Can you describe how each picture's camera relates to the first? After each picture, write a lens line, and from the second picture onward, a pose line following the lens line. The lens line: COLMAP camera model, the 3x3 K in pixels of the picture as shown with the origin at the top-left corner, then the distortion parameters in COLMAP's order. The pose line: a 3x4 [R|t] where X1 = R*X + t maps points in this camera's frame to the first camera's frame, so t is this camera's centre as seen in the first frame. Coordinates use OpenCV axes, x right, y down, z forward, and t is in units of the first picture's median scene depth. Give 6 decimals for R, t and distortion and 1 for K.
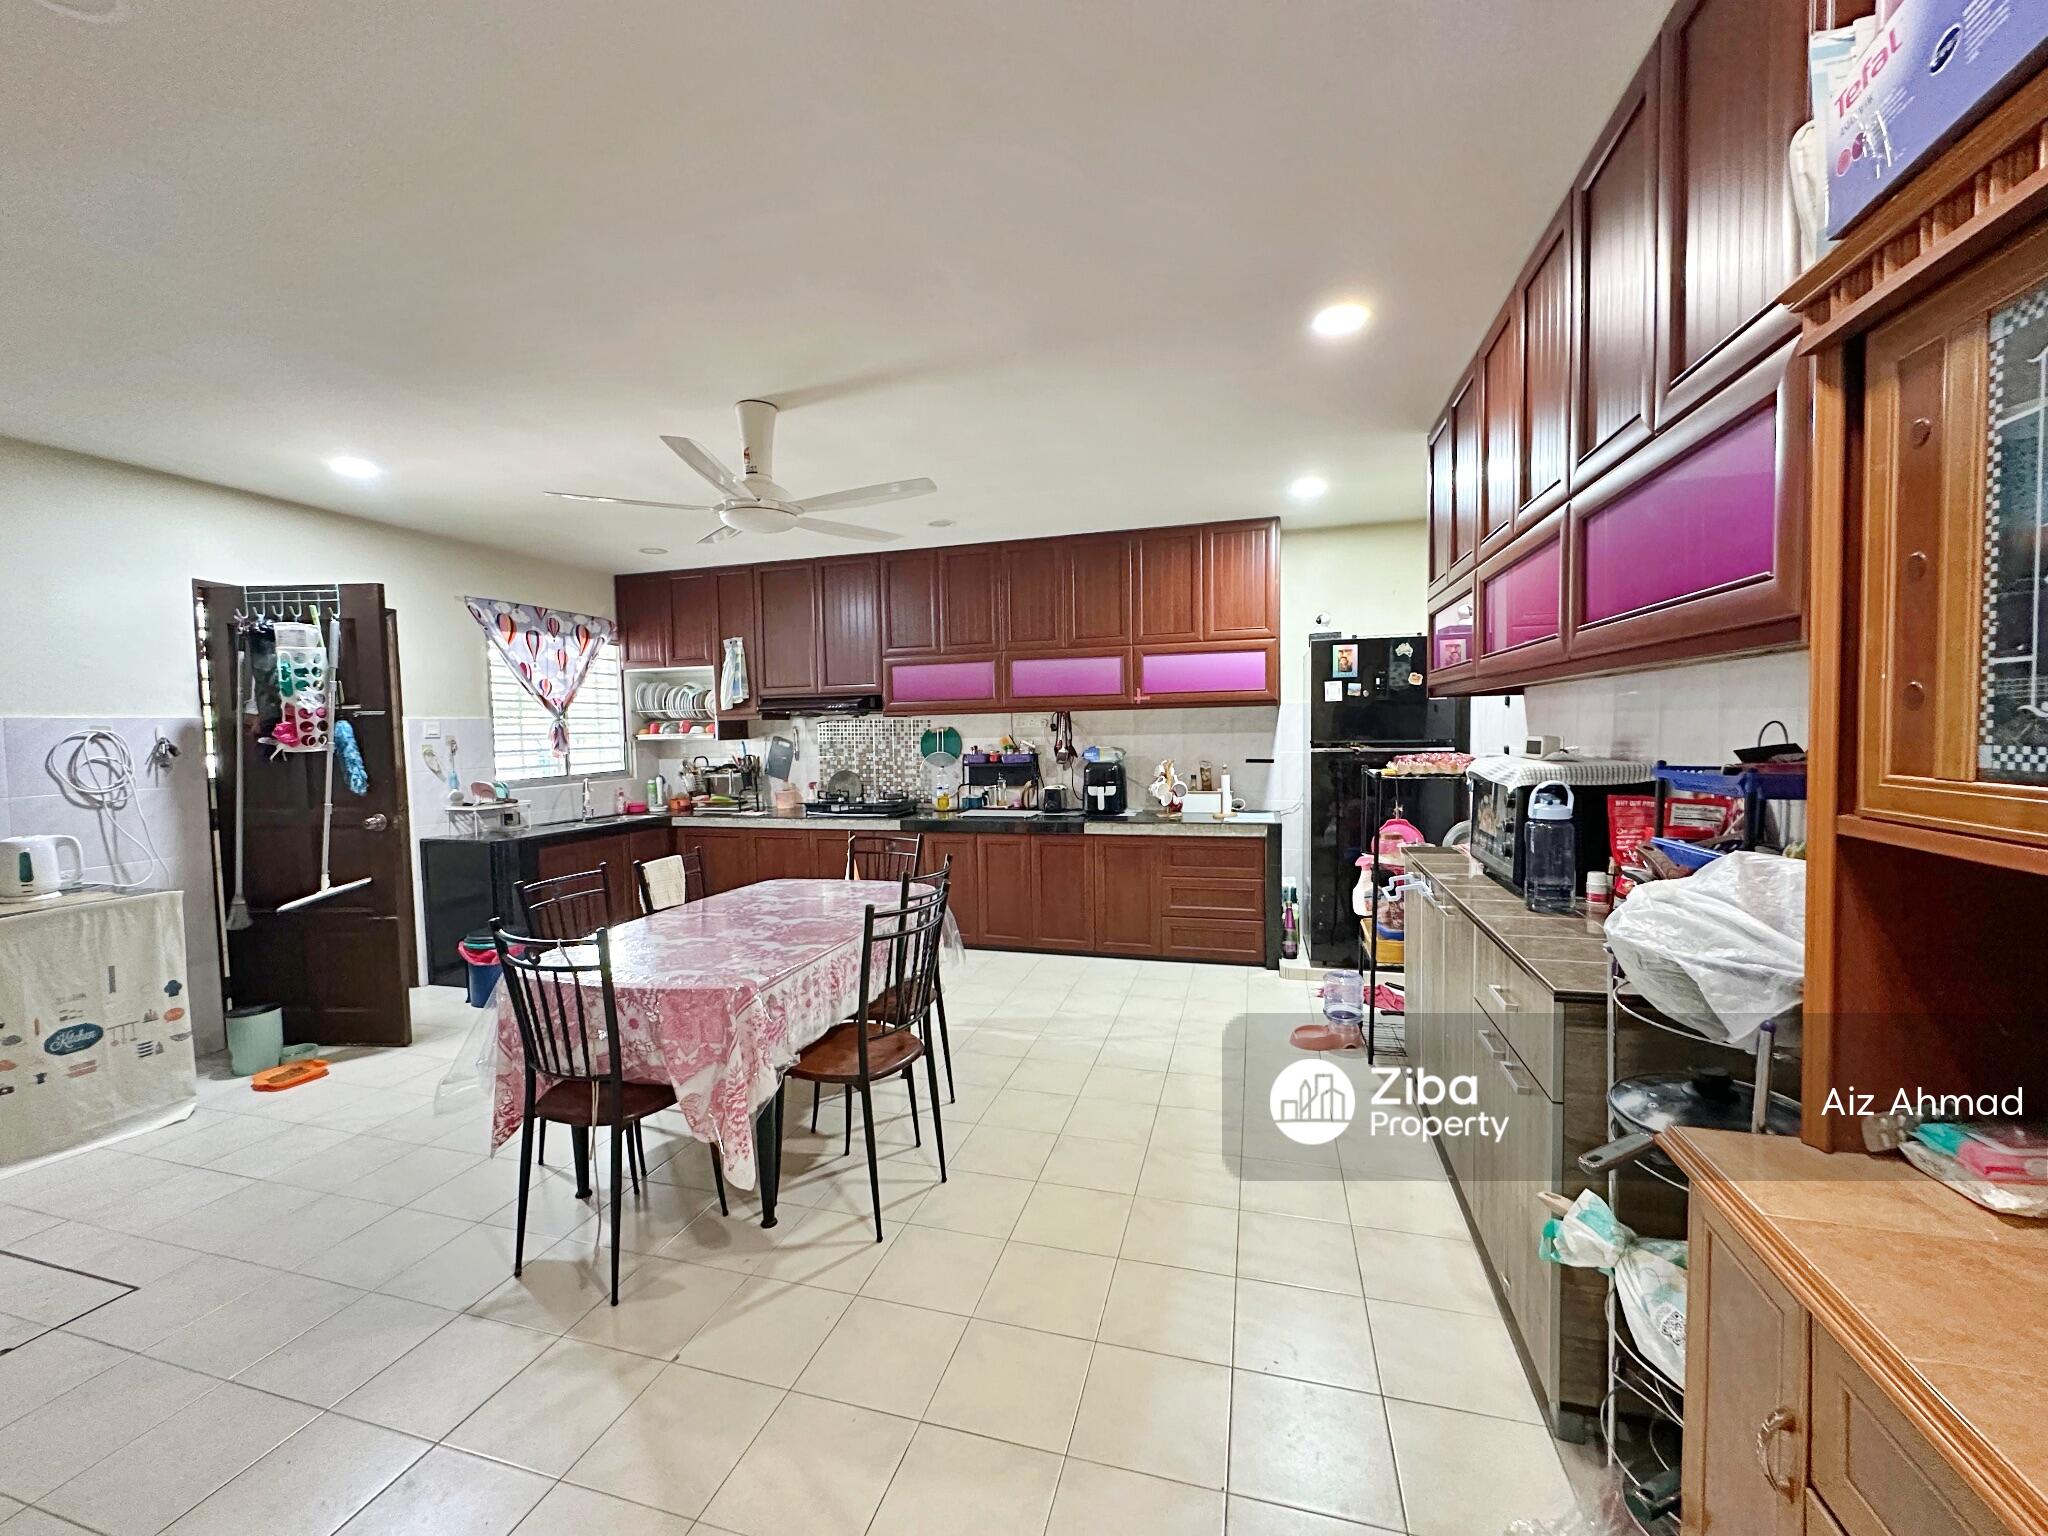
lens RADIAL K [[815.1, 0, 1029.6], [0, 815.1, 769.1], [0, 0, 1]] dist [-0.003206, 0.000421]
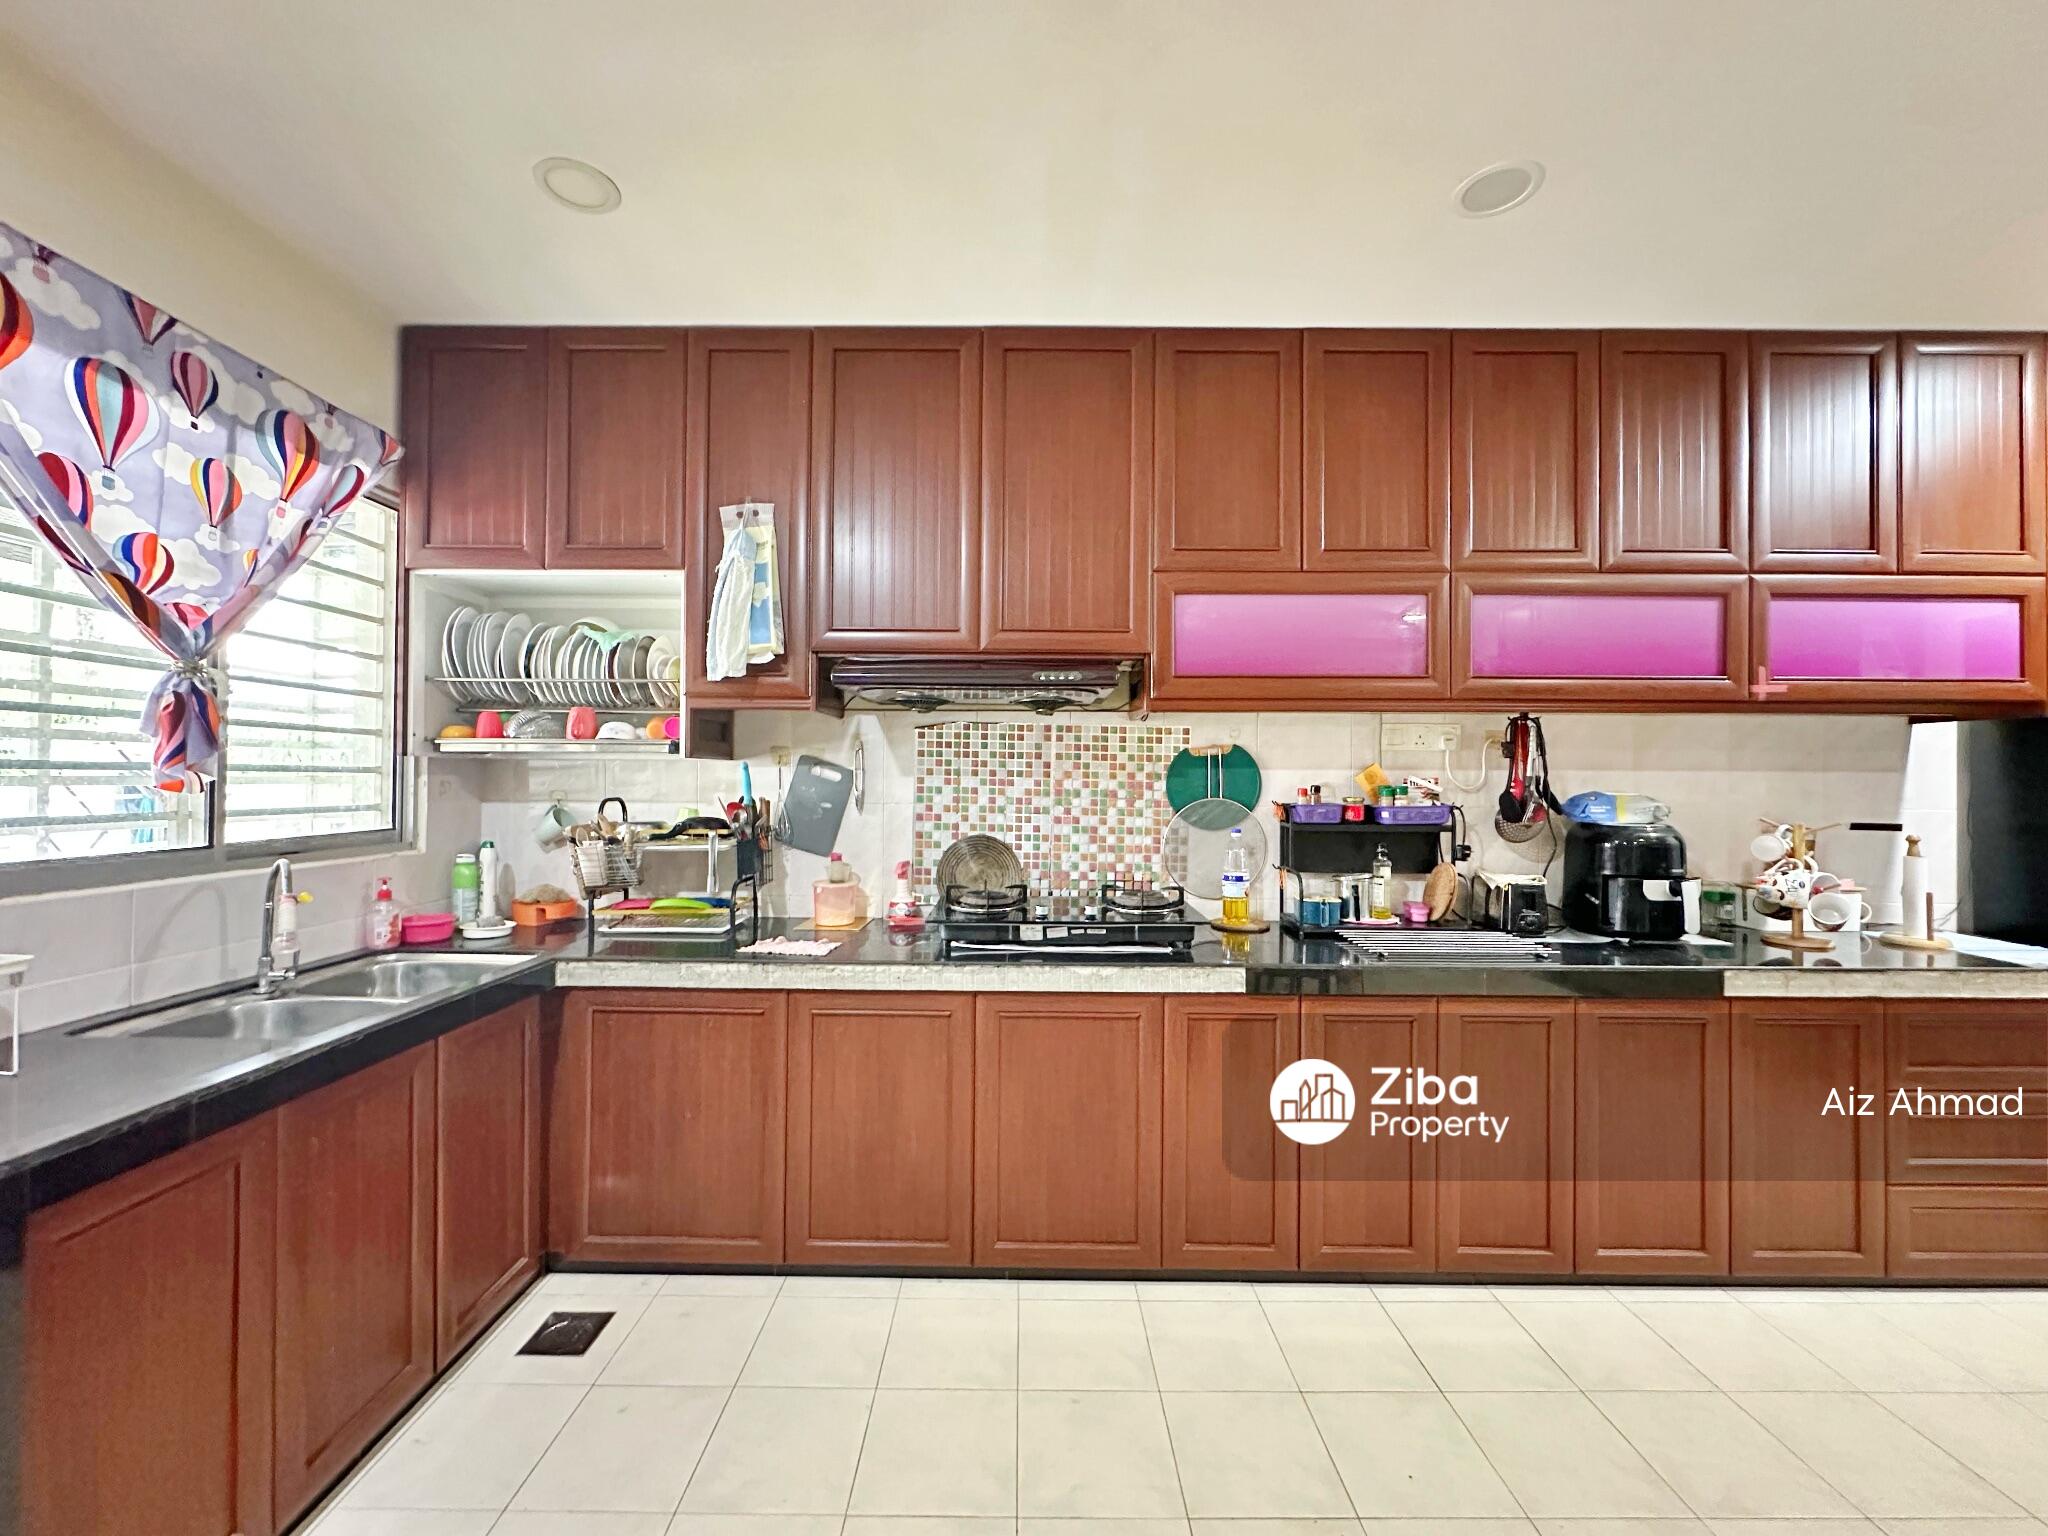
lens RADIAL K [[815.1, 0, 1025.8], [0, 815.1, 765.2], [0, 0, 1]] dist [-0.003206, 0.000421]
pose [[0.960656, 0.030550, 0.276054, -0.336301], [-0.011604, 0.997479, -0.070009, -0.005879], [-0.277497, 0.064051, 0.958589, 0.581004]]
